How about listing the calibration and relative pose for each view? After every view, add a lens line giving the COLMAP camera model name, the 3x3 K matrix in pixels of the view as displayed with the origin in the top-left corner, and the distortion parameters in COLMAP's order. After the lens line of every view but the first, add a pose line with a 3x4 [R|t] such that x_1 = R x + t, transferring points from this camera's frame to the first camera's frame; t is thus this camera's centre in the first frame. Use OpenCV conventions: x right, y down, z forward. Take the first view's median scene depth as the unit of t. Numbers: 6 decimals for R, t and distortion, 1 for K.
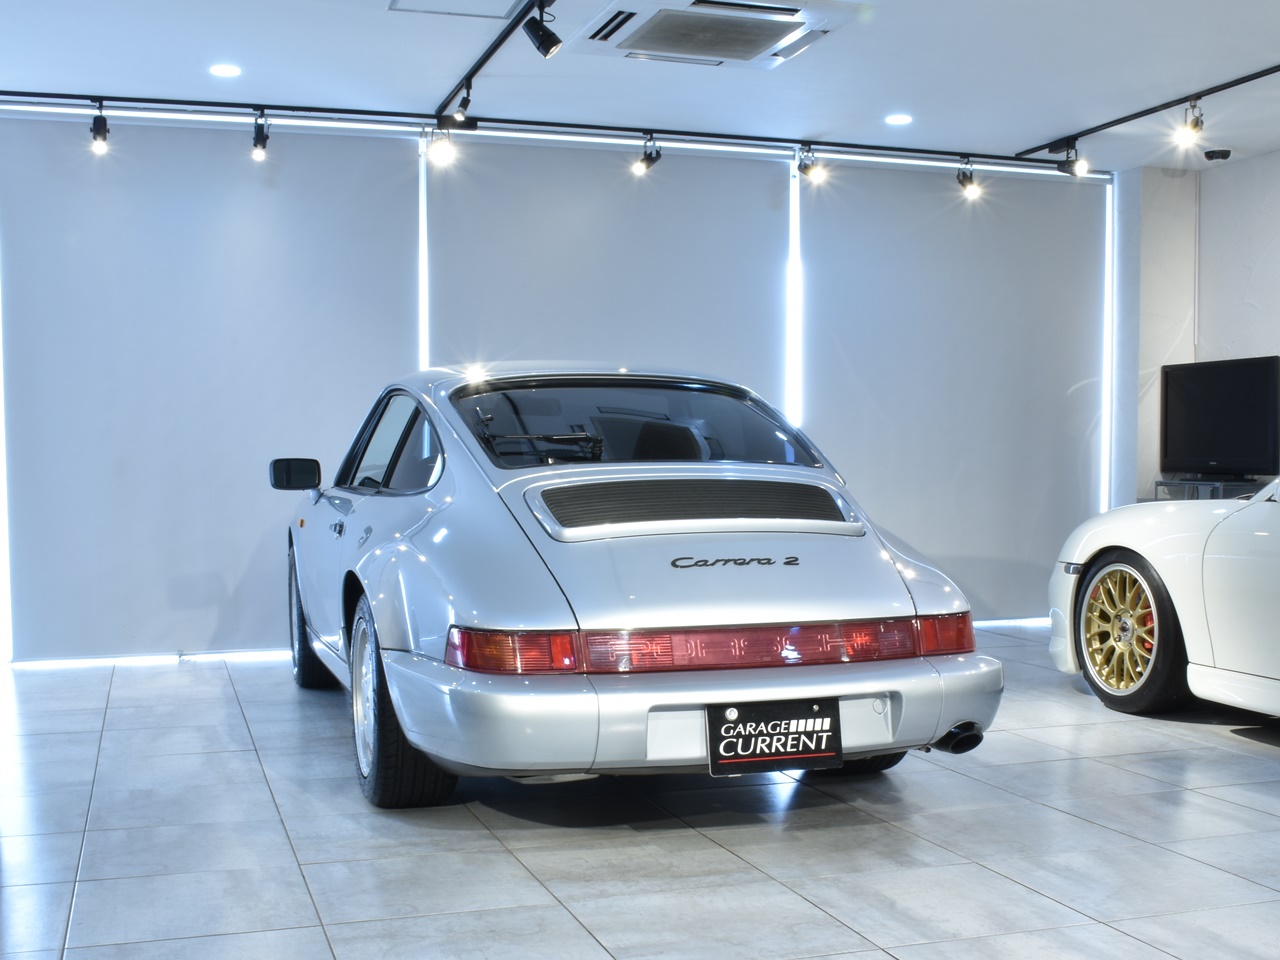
lens RADIAL K [[1541.3, 0, 640.0], [0, 1541.3, 480.0], [0, 0, 1]] dist [-0.118631, 0.031725]
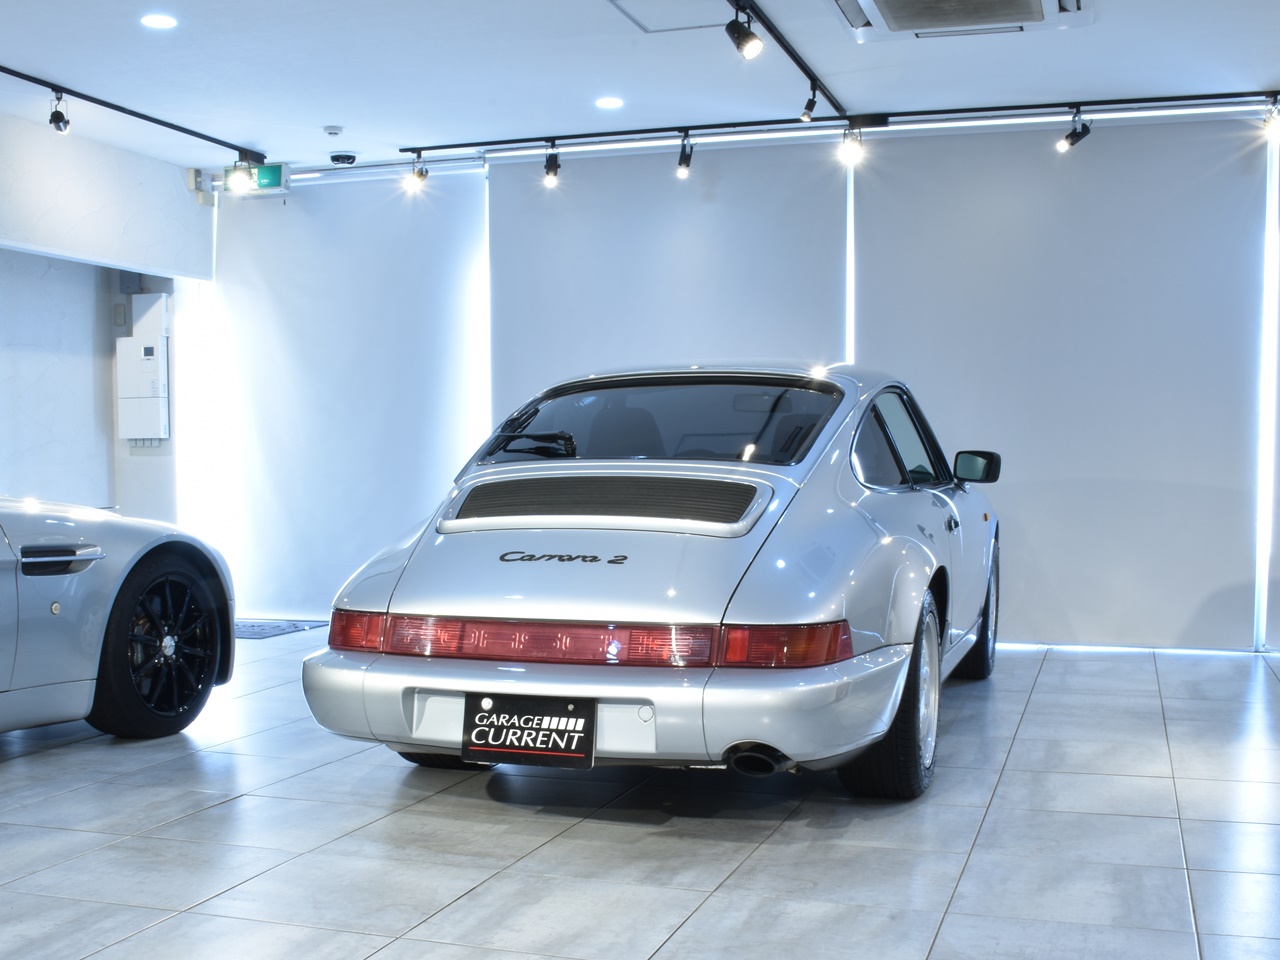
lens RADIAL K [[1509.8, 0, 640.4], [0, 1509.8, 499.3], [0, 0, 1]] dist [-0.120852, 0.016896]
pose [[0.807292, 0.016531, -0.589920, 0.726644], [-0.006681, 0.999800, 0.018874, -0.004774], [0.590114, -0.011296, 0.807241, 0.242526]]
